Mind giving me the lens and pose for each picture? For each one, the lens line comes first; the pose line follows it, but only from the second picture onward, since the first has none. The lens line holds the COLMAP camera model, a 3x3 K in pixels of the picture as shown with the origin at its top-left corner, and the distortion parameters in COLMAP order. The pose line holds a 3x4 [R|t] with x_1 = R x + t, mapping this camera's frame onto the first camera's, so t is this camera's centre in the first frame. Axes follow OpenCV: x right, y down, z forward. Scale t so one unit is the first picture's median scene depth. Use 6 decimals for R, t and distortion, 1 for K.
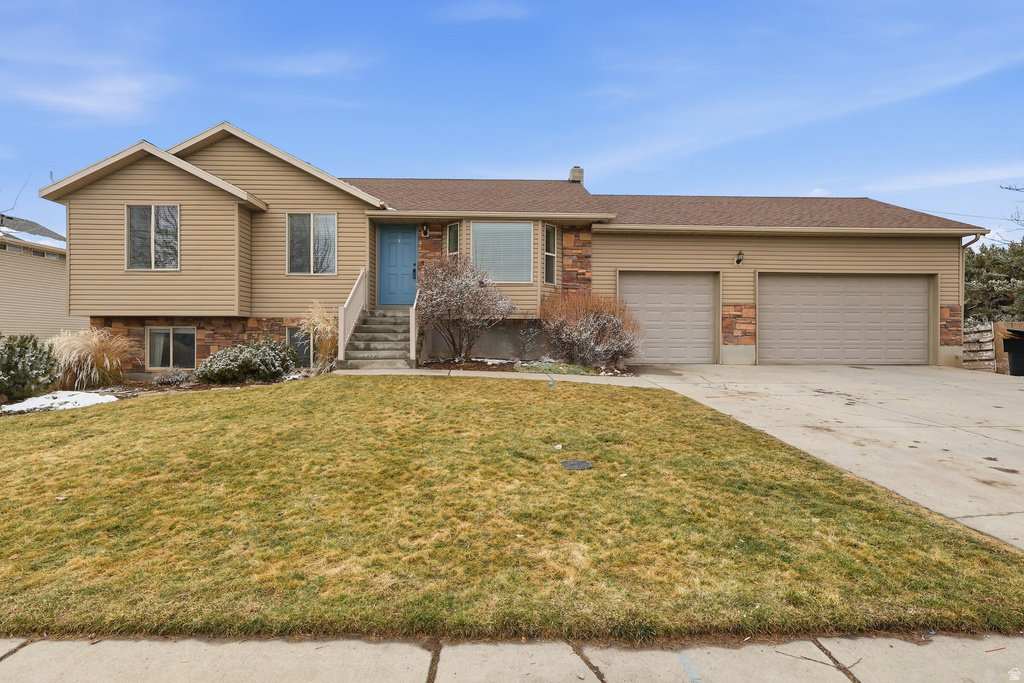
lens RADIAL K [[464.5, 0, 514.7], [0, 464.5, 339.6], [0, 0, 1]] dist [-0.001288, -0.000417]
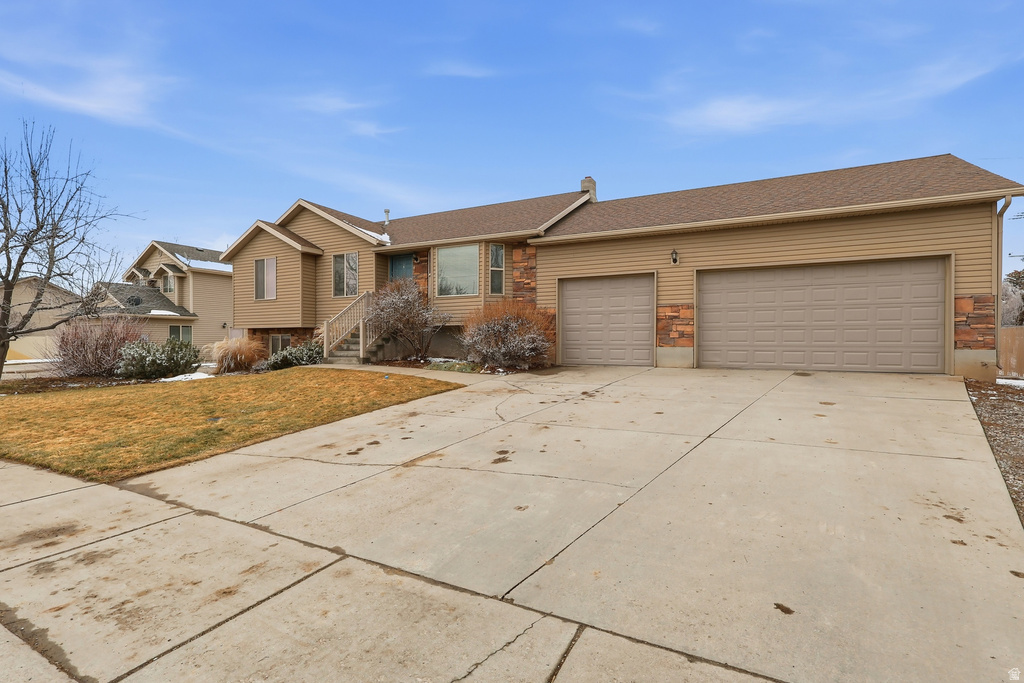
lens RADIAL K [[464.5, 0, 514.7], [0, 464.5, 339.6], [0, 0, 1]] dist [-0.001288, -0.000417]
pose [[0.884424, -0.005732, -0.466650, 0.644109], [0.004922, 0.999984, -0.002953, -0.002823], [0.466659, 0.000315, 0.884437, -0.010340]]
